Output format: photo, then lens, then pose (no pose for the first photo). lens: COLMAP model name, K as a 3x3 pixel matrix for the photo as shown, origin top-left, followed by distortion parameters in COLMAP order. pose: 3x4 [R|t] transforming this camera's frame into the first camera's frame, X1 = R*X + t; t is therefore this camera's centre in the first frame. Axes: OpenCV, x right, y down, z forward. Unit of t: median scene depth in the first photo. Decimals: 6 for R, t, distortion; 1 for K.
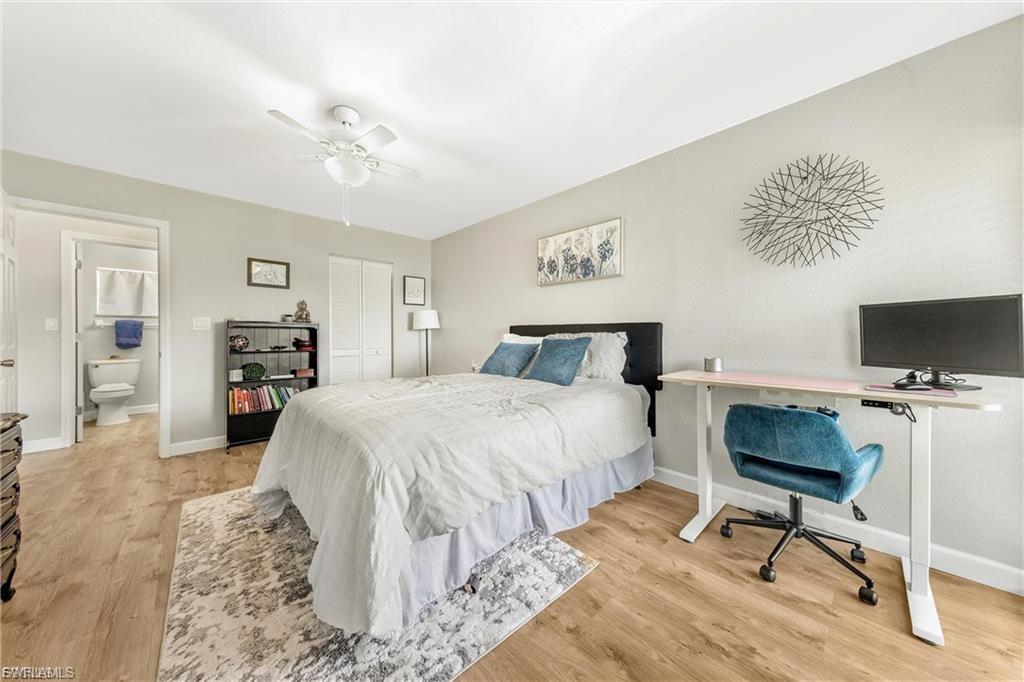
lens RADIAL K [[348.9, 0, 507.8], [0, 348.9, 329.3], [0, 0, 1]] dist [-0.000652, -0.000471]
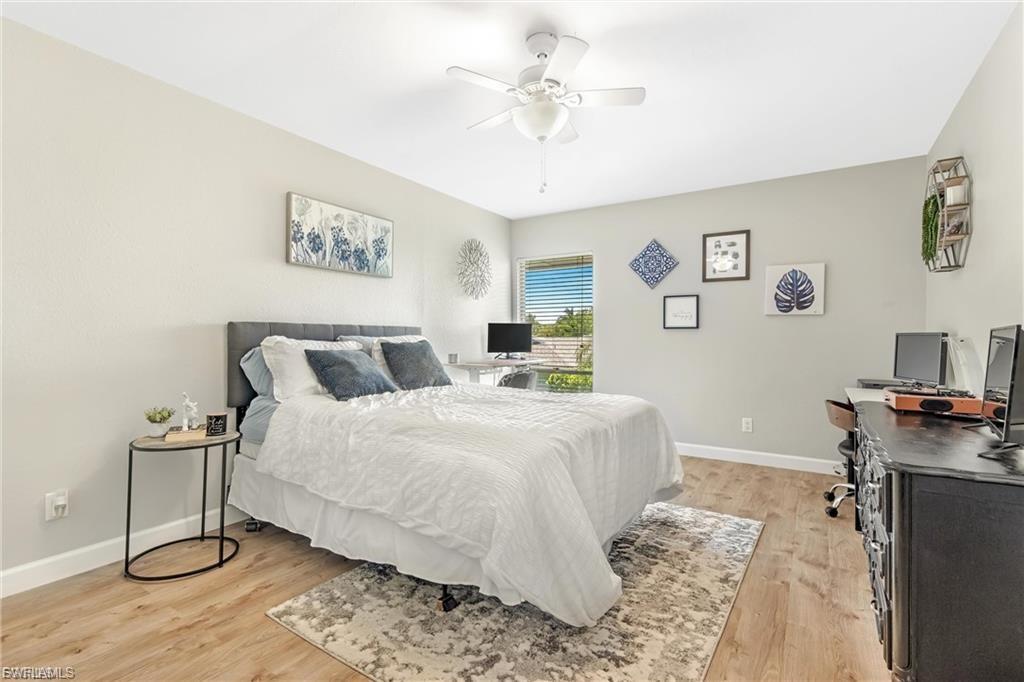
lens RADIAL K [[470.6, 0, 508.3], [0, 470.6, 335.0], [0, 0, 1]] dist [-0.050535, 0.020062]
pose [[-0.249265, 0.001122, 0.968435, -1.047747], [-0.022916, 0.999712, -0.007057, 0.010181], [-0.968164, -0.023952, -0.249168, 0.983373]]
